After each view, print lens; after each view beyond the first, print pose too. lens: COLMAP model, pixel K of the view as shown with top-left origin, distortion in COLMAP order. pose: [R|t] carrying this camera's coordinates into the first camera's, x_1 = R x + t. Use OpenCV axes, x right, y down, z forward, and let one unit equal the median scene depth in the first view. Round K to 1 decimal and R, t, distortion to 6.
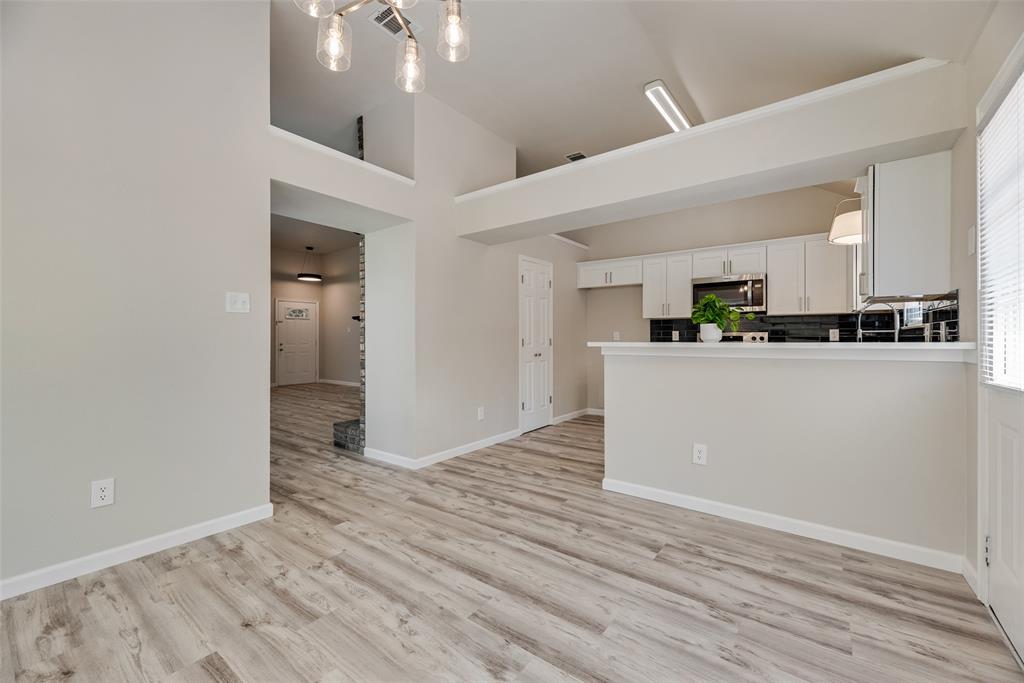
lens RADIAL K [[412.3, 0, 513.4], [0, 412.3, 334.5], [0, 0, 1]] dist [0.001722, -0.000687]
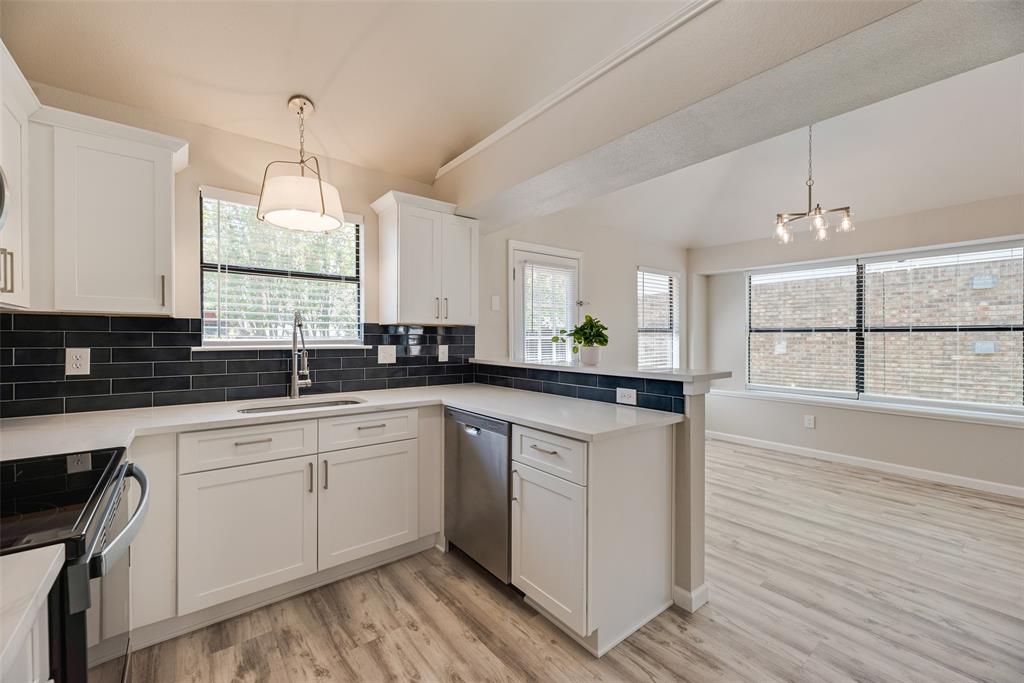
lens RADIAL K [[412.3, 0, 513.5], [0, 412.3, 340.5], [0, 0, 1]] dist [0.001722, -0.000687]
pose [[-0.968609, 0.000253, 0.248589, 0.336666], [-0.001186, 0.999983, -0.005638, -0.027344], [-0.248586, -0.005755, -0.968593, 1.634280]]
